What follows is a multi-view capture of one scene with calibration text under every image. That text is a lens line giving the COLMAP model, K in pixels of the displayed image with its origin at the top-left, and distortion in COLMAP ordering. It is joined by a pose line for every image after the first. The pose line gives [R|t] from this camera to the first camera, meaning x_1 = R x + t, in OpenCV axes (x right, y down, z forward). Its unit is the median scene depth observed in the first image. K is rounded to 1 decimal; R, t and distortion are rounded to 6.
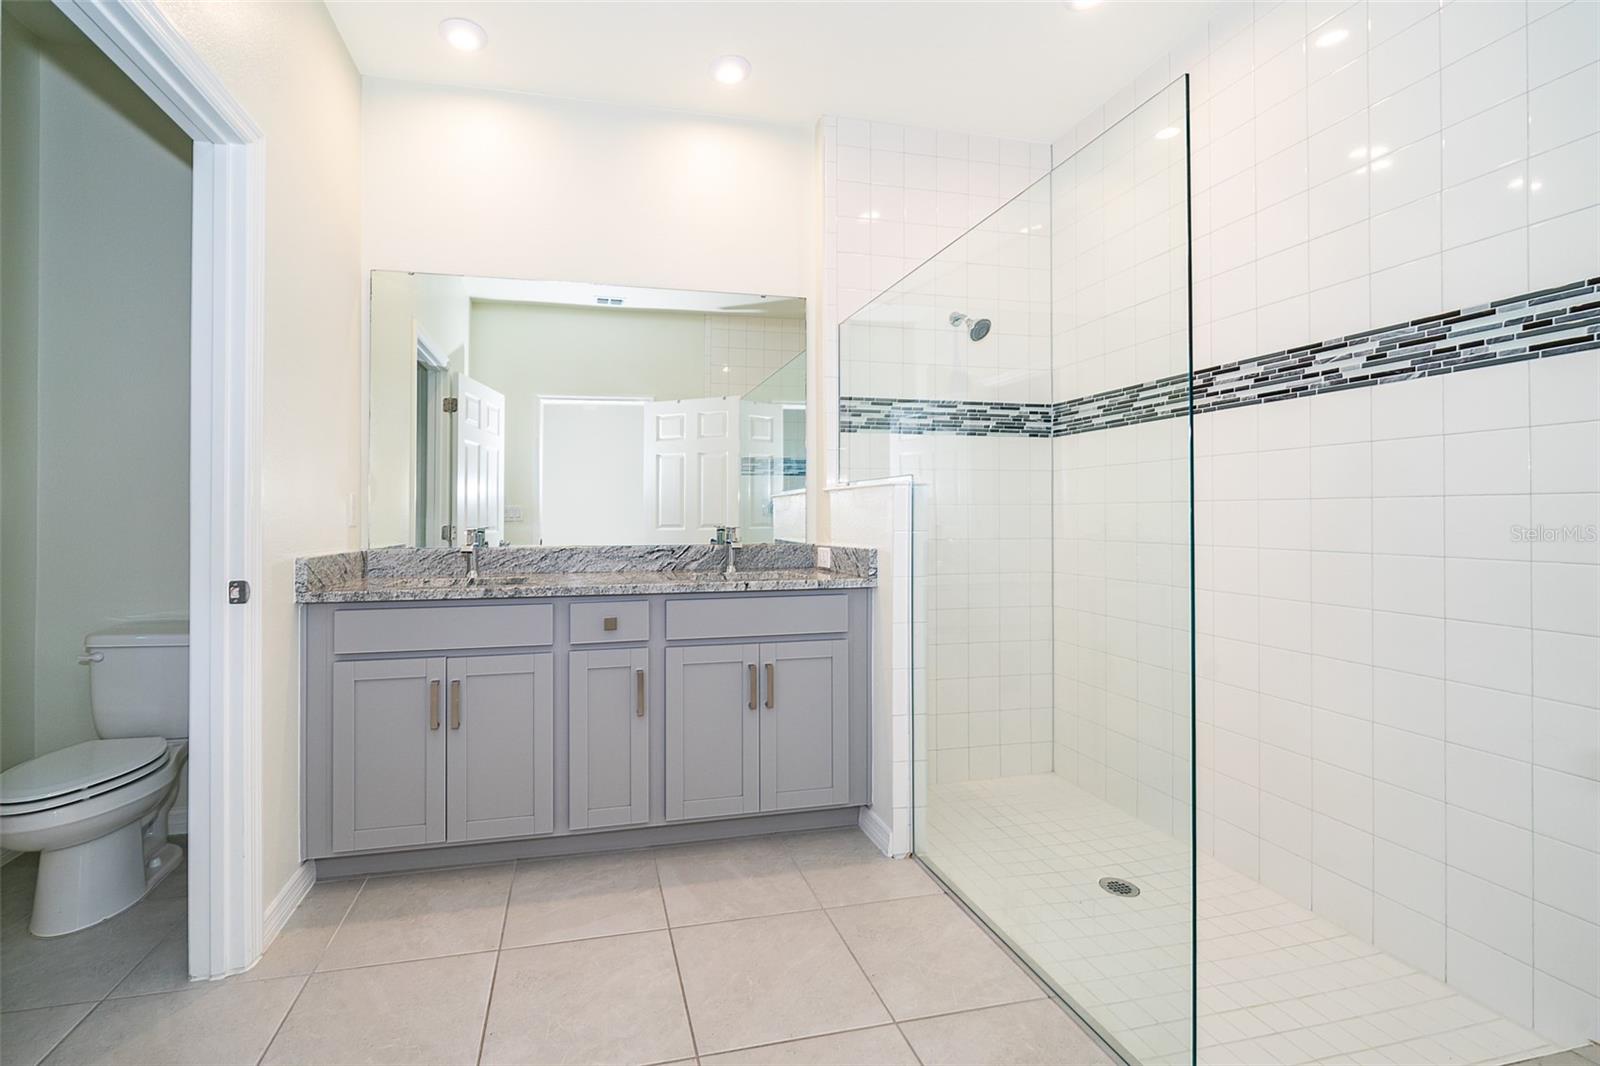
lens RADIAL K [[662.6, 0, 712.9], [0, 662.6, 522.7], [0, 0, 1]] dist [-0.001958, -0.000309]
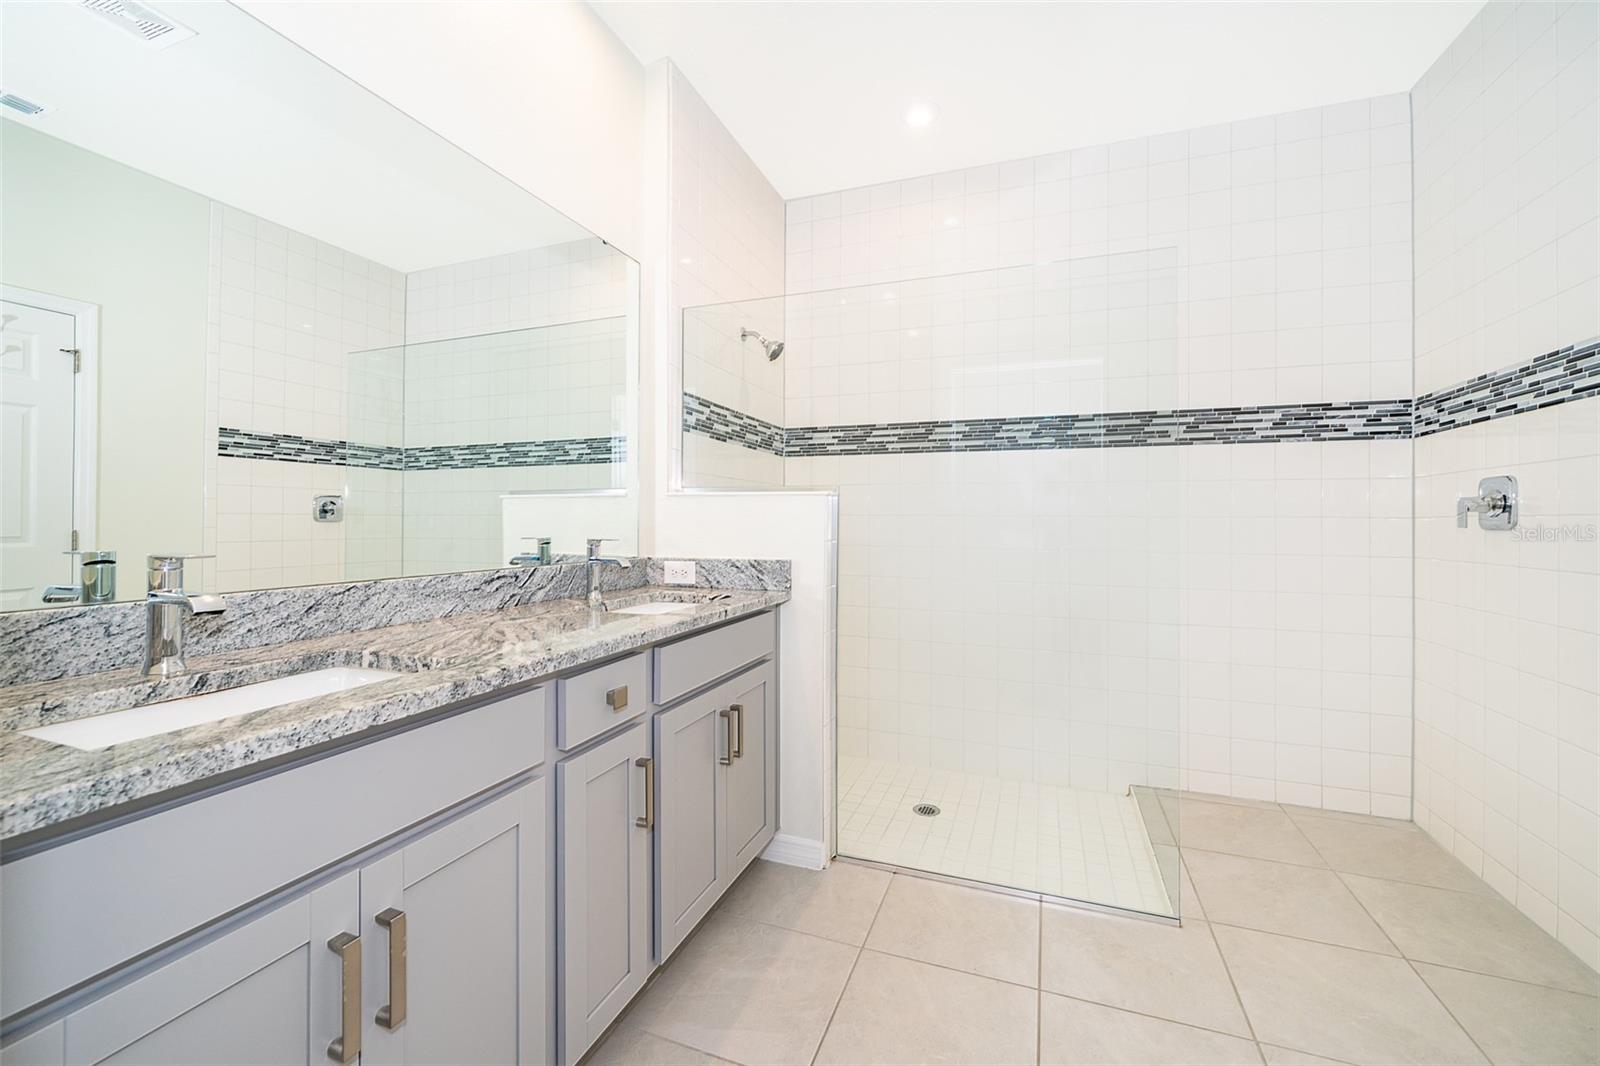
lens RADIAL K [[634.0, 0, 797.6], [0, 634.0, 526.0], [0, 0, 1]] dist [-0.001169, -0.000092]
pose [[0.533972, 0.000528, 0.845502, -0.504208], [-0.001055, 0.999999, 0.000041, -0.009537], [-0.845501, -0.000914, 0.533972, 0.474495]]
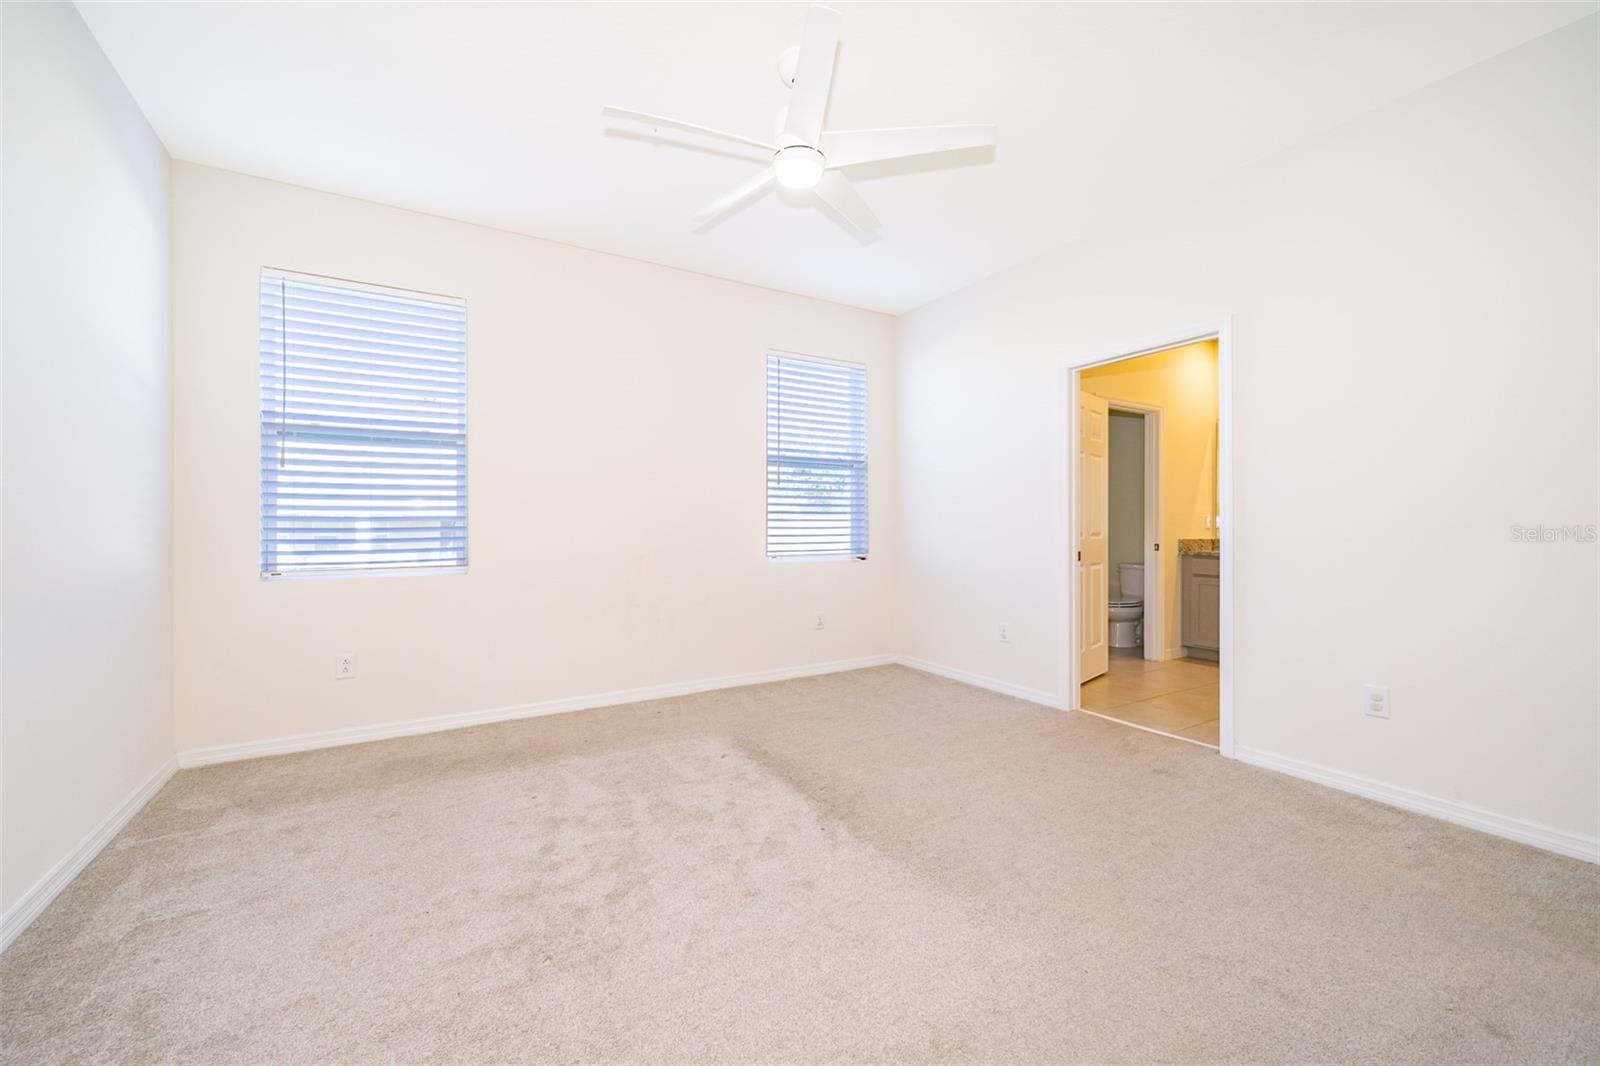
lens RADIAL K [[616.7, 0, 799.9], [0, 616.7, 537.8], [0, 0, 1]] dist [-0.001229, -0.000169]
pose [[0.348210, 0.006392, -0.937395, 1.139512], [0.005673, 0.999944, 0.008925, 0.011000], [0.937399, -0.008426, 0.348154, -1.288981]]
